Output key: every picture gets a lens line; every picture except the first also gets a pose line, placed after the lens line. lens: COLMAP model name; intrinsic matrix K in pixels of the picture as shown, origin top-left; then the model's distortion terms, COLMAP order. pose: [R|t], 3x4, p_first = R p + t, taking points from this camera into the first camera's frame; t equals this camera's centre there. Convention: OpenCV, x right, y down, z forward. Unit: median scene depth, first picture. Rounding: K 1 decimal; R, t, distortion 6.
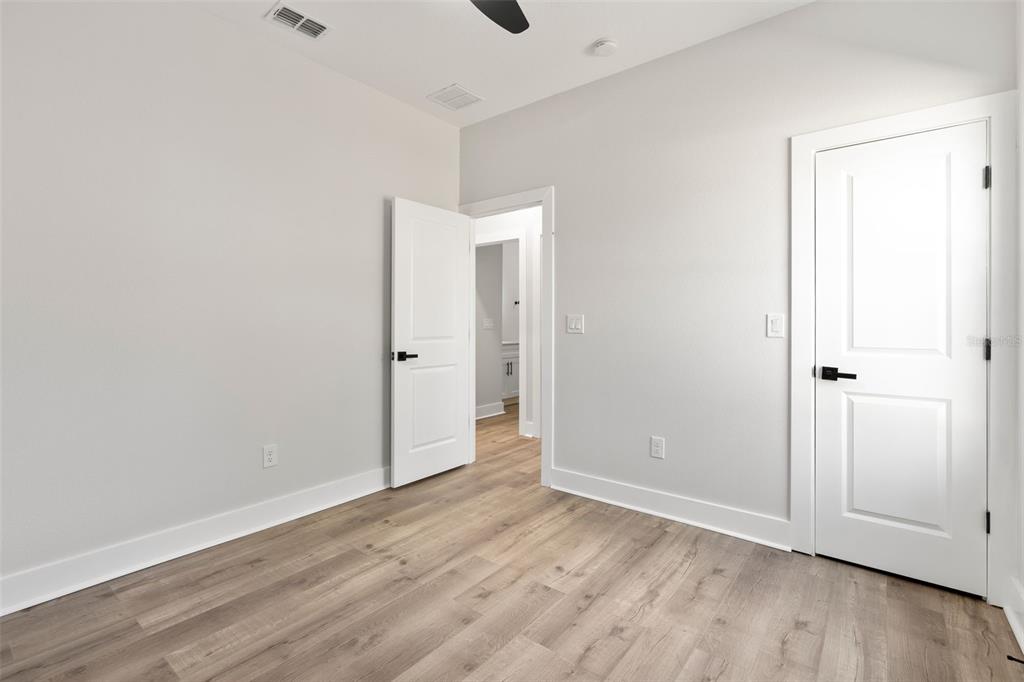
lens RADIAL K [[471.5, 0, 507.9], [0, 471.5, 321.1], [0, 0, 1]] dist [-0.000897, -0.000252]
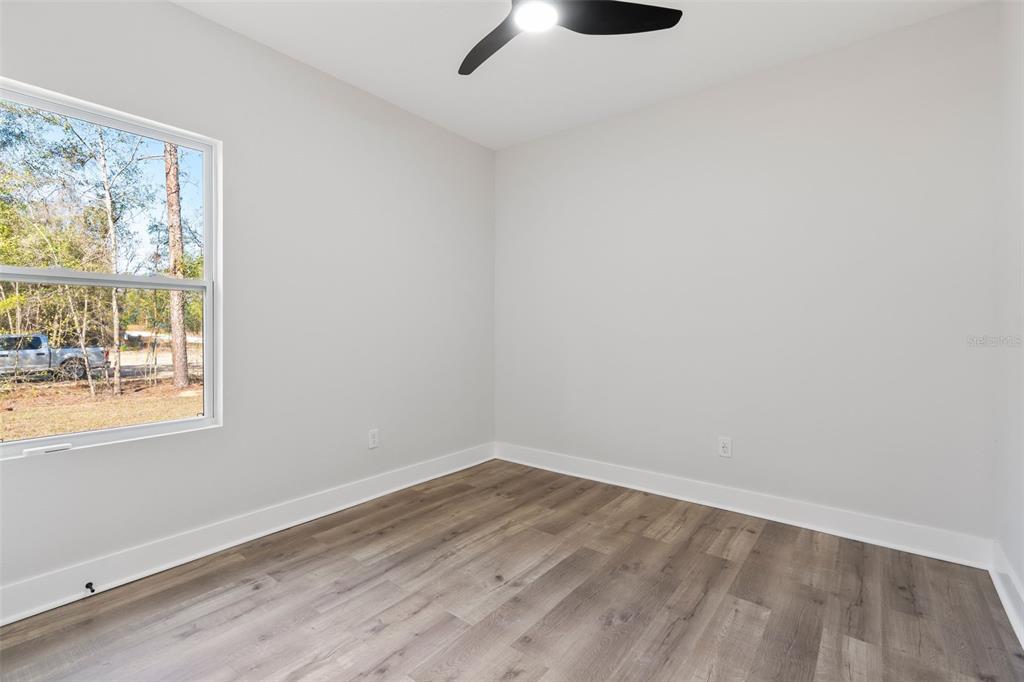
lens RADIAL K [[471.5, 0, 507.9], [0, 471.5, 321.1], [0, 0, 1]] dist [-0.000897, -0.000252]
pose [[-0.999930, -0.007037, -0.009530, -0.037158], [-0.006931, 0.999914, -0.011151, -0.006109], [0.009608, -0.011084, -0.999892, 2.033407]]
